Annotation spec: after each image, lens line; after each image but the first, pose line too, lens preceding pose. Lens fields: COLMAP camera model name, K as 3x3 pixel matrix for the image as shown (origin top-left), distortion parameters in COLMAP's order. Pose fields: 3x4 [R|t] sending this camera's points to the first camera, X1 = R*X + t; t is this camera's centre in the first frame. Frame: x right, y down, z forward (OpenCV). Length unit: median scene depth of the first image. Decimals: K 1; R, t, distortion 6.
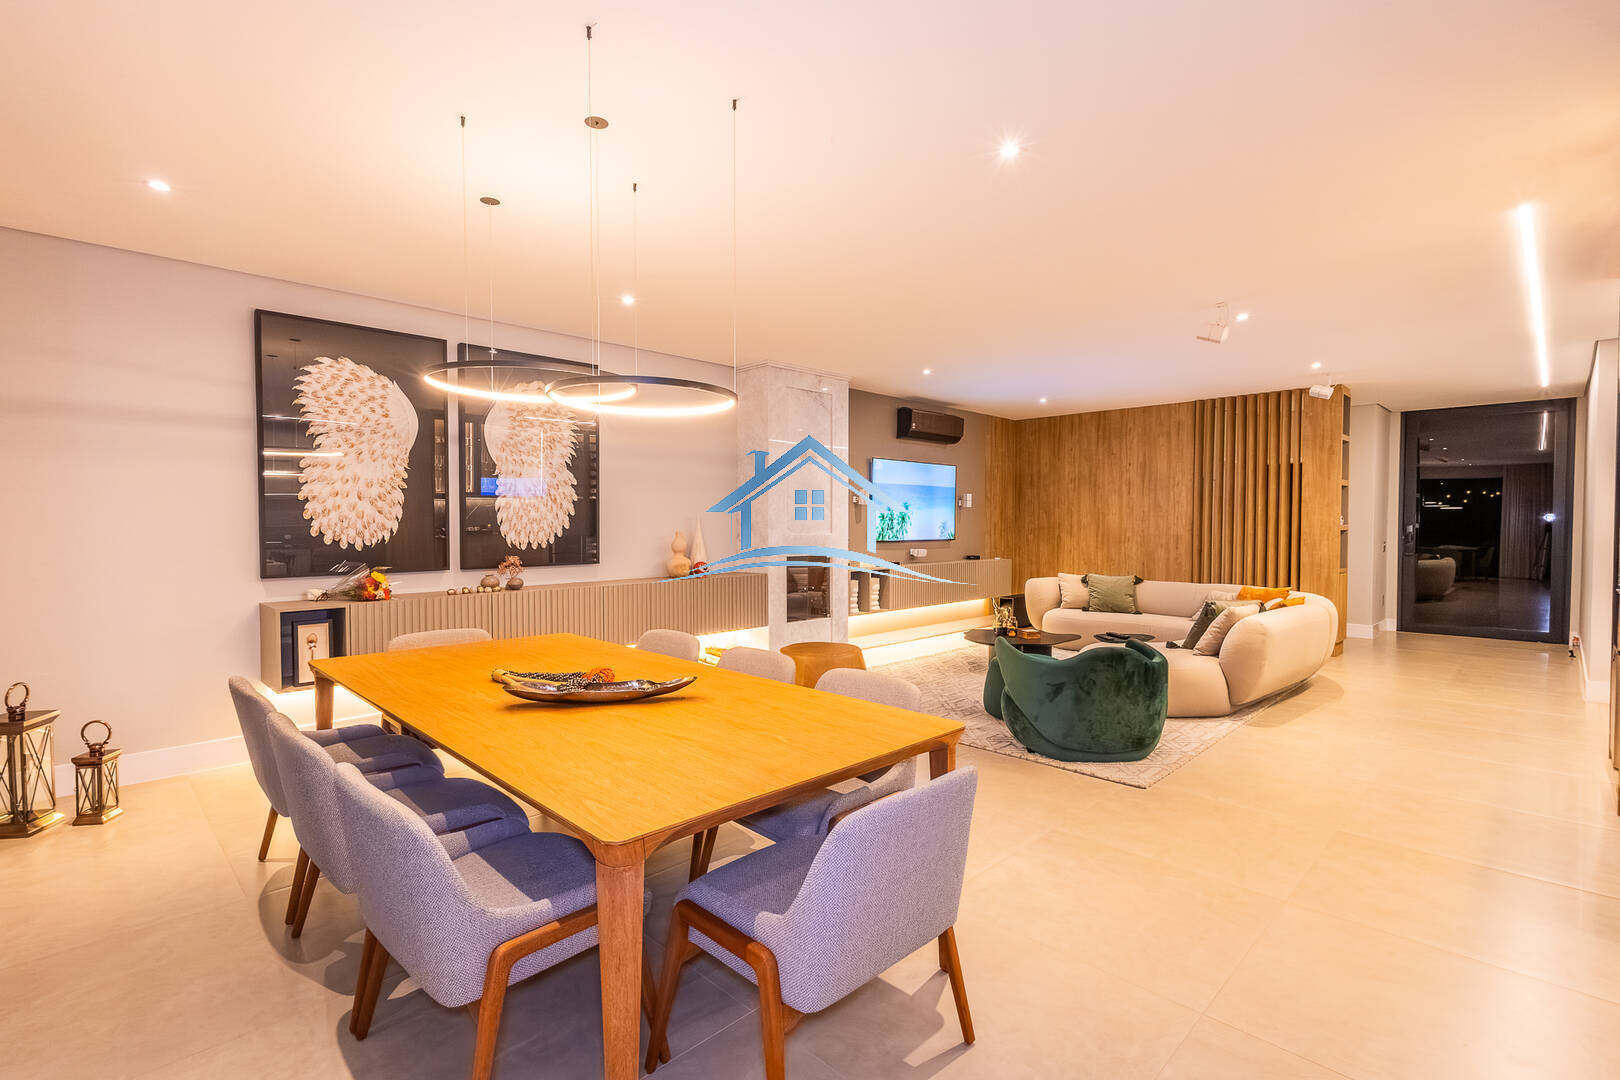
lens RADIAL K [[746.7, 0, 810.9], [0, 746.7, 535.7], [0, 0, 1]] dist [0.014431, -0.001104]
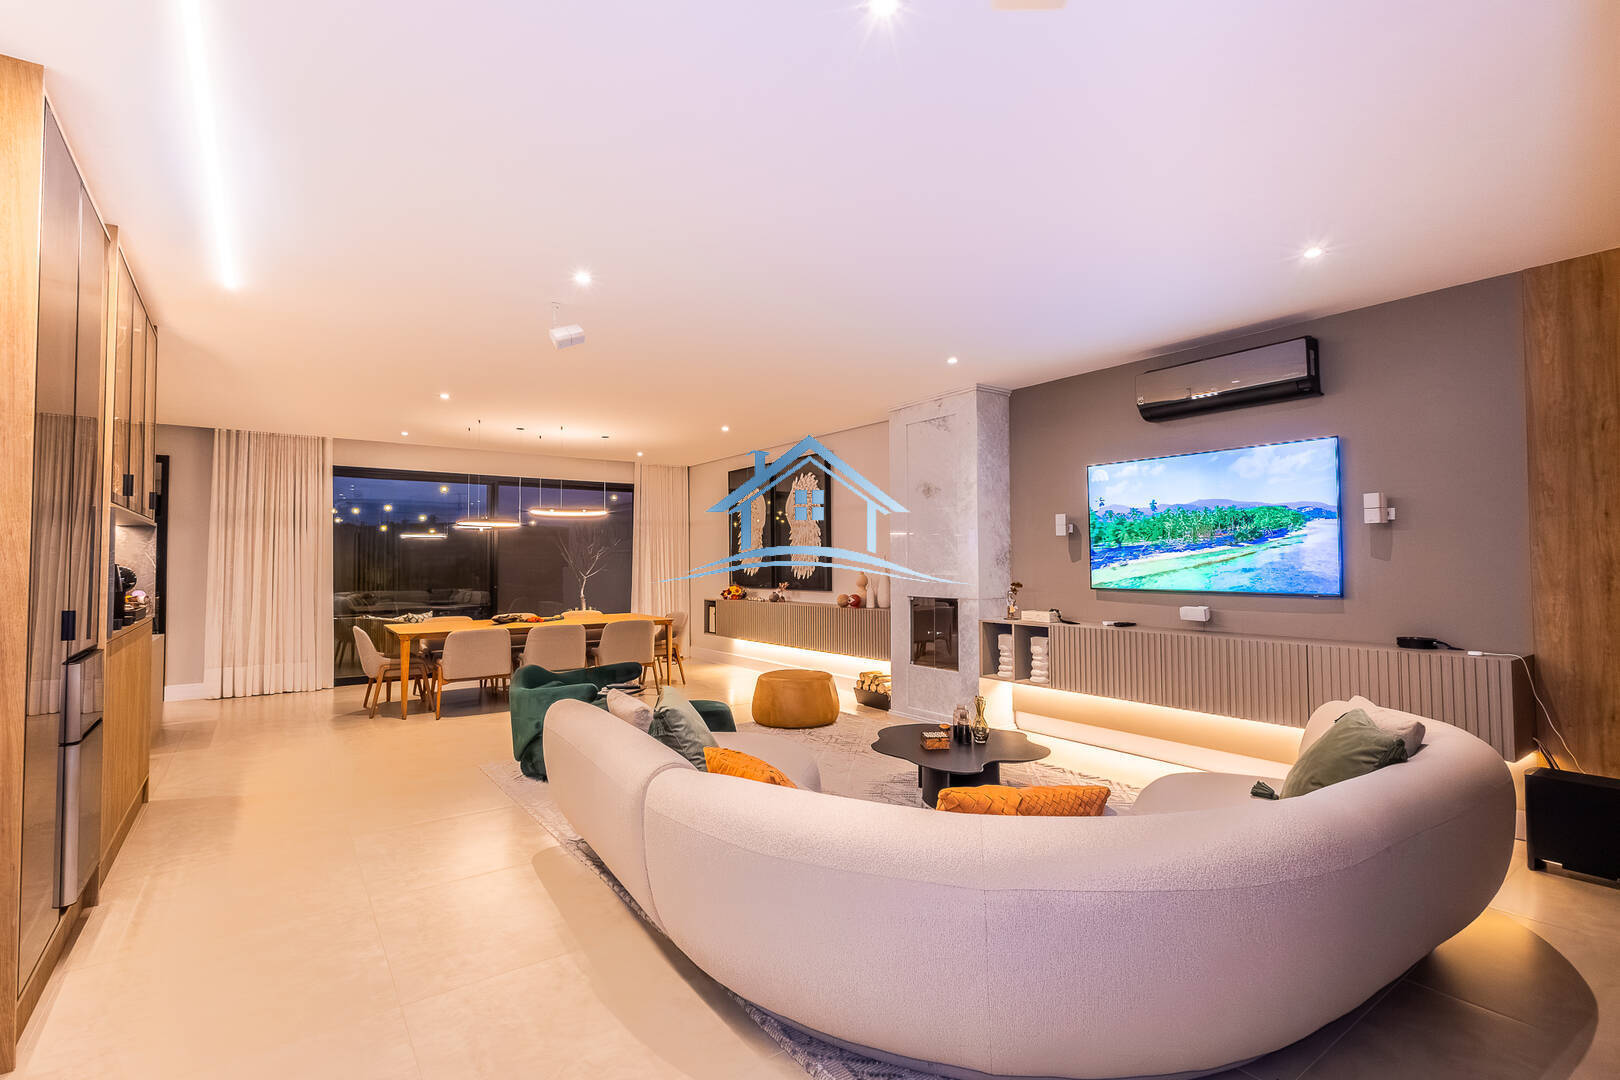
lens RADIAL K [[746.7, 0, 808.4], [0, 746.7, 540.5], [0, 0, 1]] dist [0.014431, -0.001104]
pose [[-0.168402, -0.036598, -0.985039, 1.290940], [-0.022149, 0.999199, -0.033338, -0.012019], [0.985470, 0.016203, -0.169078, 1.390539]]
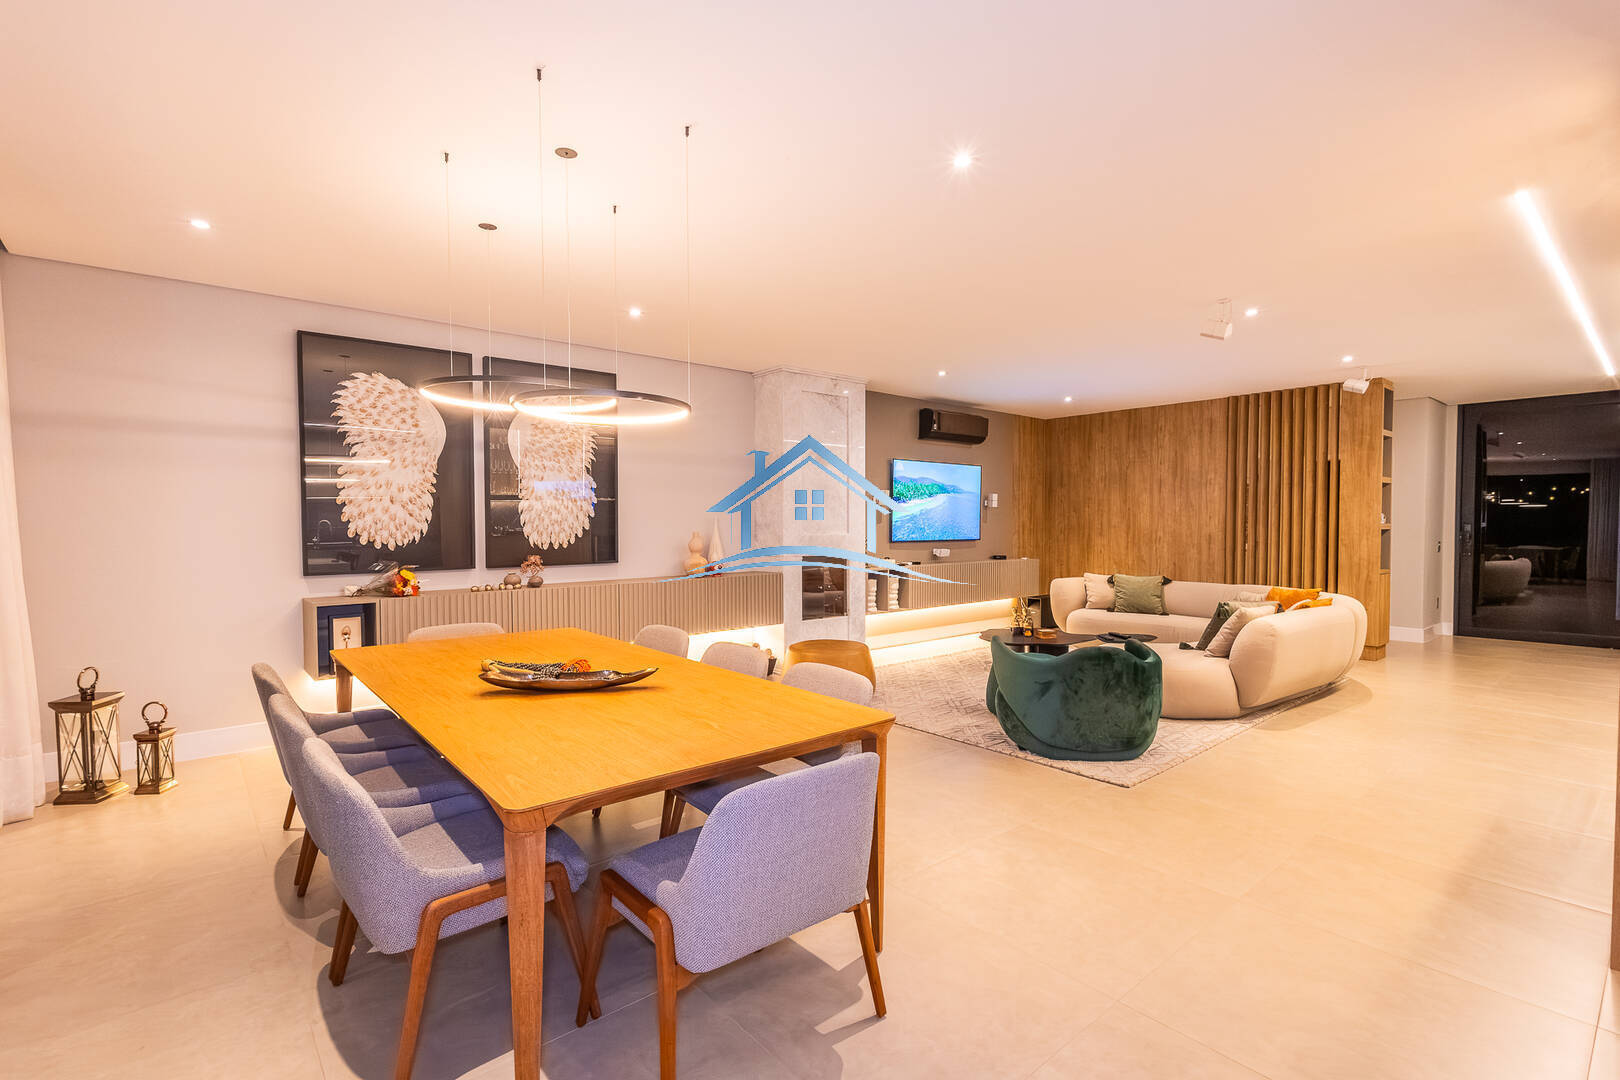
lens RADIAL K [[746.7, 0, 819.8], [0, 746.7, 536.7], [0, 0, 1]] dist [0.014431, -0.001104]
pose [[0.996603, -0.001762, -0.082340, 0.104036], [0.001794, 0.999998, 0.000305, 0.000821], [0.082339, -0.000452, 0.996604, -0.027960]]
